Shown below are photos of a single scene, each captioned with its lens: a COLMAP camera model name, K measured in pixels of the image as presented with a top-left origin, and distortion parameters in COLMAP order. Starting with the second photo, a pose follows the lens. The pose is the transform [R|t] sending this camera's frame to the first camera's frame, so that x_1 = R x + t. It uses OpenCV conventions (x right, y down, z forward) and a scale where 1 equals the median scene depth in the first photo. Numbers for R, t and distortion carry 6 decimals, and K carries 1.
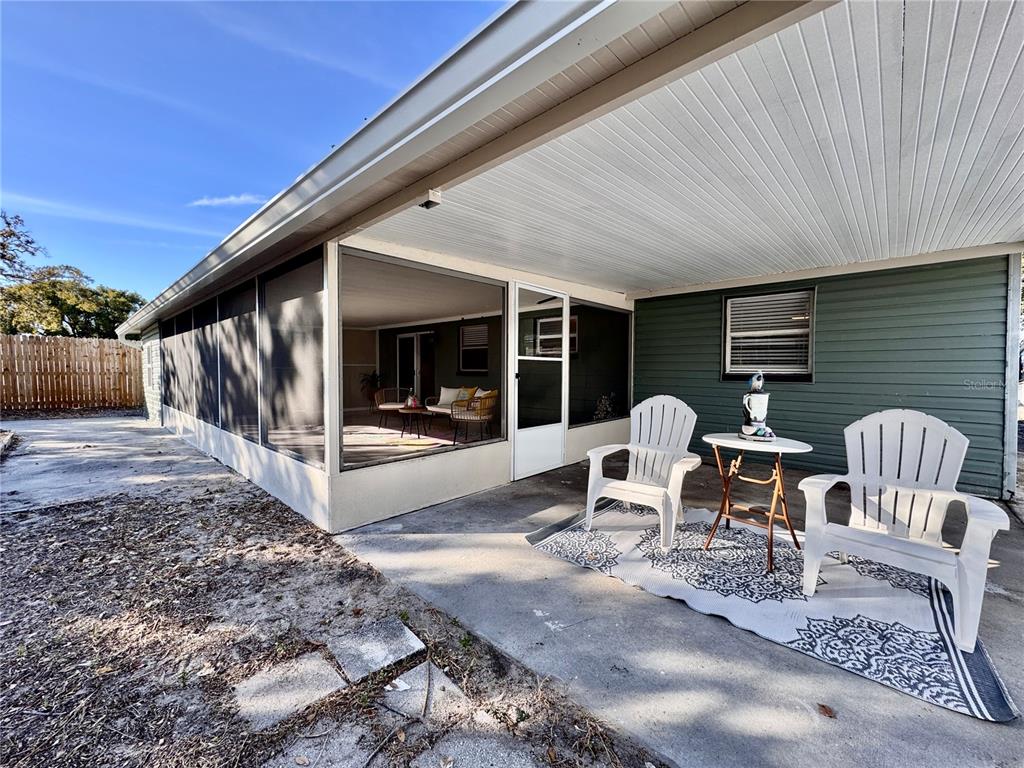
lens RADIAL K [[407.9, 0, 512.0], [0, 407.9, 384.0], [0, 0, 1]] dist [-0.002260, 0.000253]
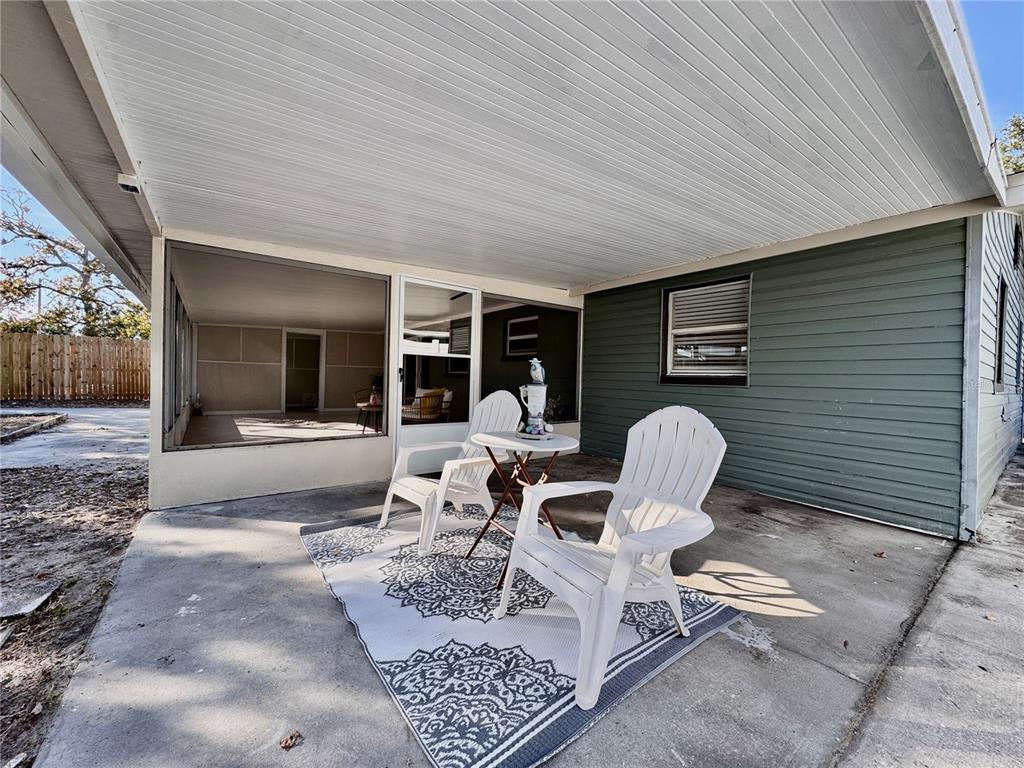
lens RADIAL K [[407.9, 0, 512.0], [0, 407.9, 384.0], [0, 0, 1]] dist [-0.002260, 0.000253]
pose [[0.983165, 0.021877, -0.181403, 0.517248], [-0.026145, 0.999434, -0.021167, 0.029403], [0.180837, 0.025554, 0.983181, 0.091770]]
